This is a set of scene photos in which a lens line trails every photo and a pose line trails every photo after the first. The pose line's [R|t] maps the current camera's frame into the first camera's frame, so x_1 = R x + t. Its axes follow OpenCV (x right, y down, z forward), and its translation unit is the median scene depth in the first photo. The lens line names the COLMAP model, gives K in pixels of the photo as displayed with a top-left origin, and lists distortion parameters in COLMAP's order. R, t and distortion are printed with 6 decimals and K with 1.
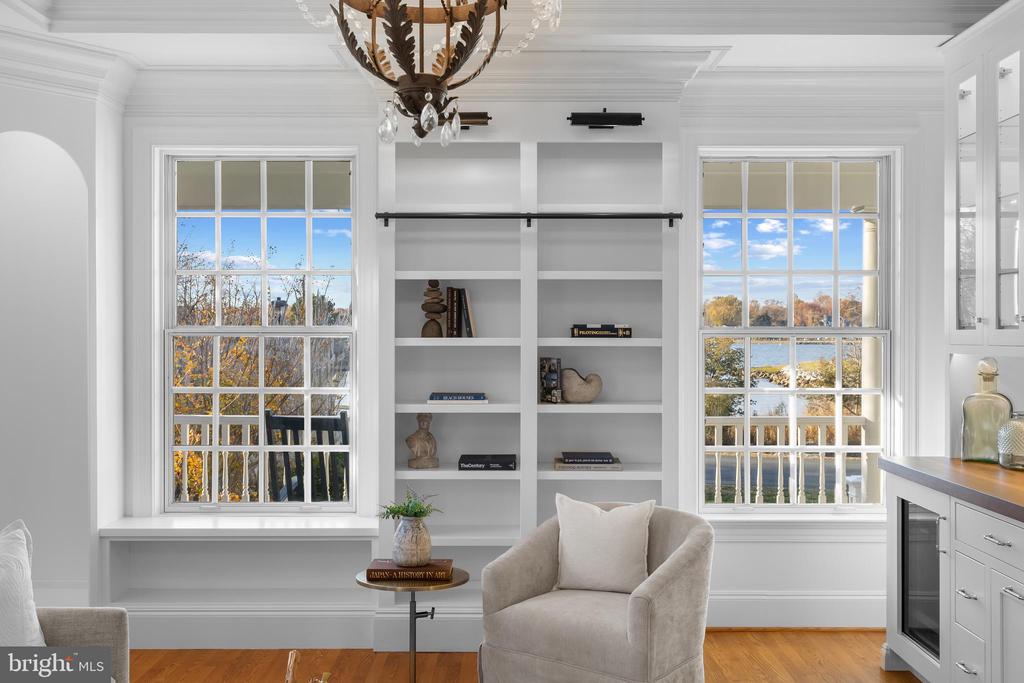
lens RADIAL K [[1062.8, 0, 510.9], [0, 1062.8, 338.9], [0, 0, 1]] dist [0.010205, 0.000000]
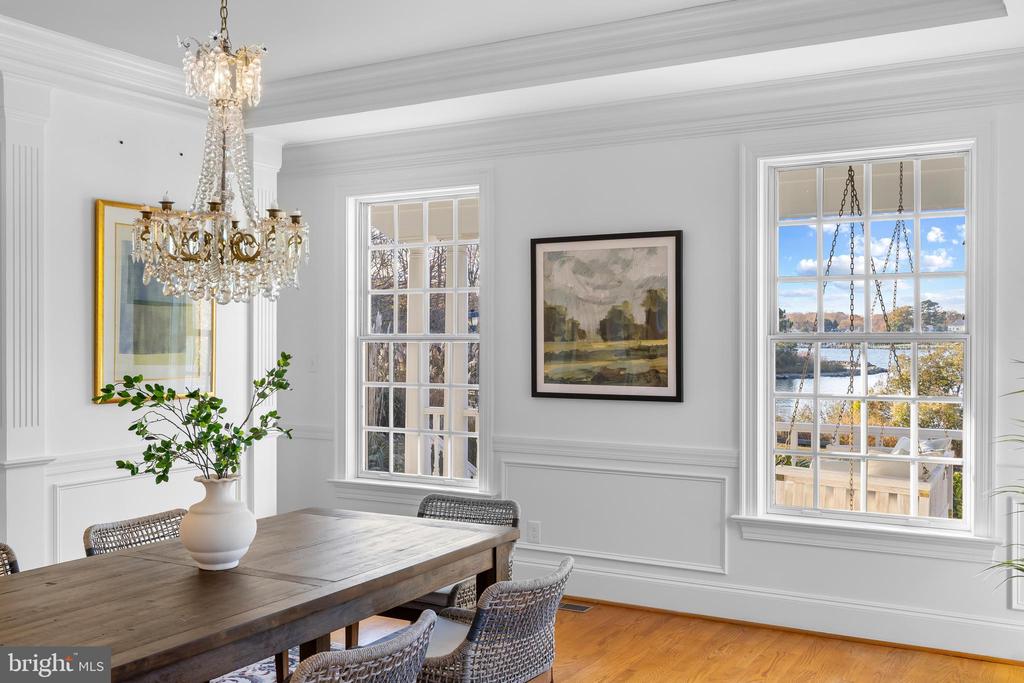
lens RADIAL K [[1062.8, 0, 520.7], [0, 1062.8, 346.2], [0, 0, 1]] dist [0.010205, 0.000000]
pose [[0.857603, 0.001464, -0.514311, 0.469934], [-0.001682, 0.999999, 0.000043, 0.002153], [0.514310, 0.000828, 0.857604, -0.006083]]
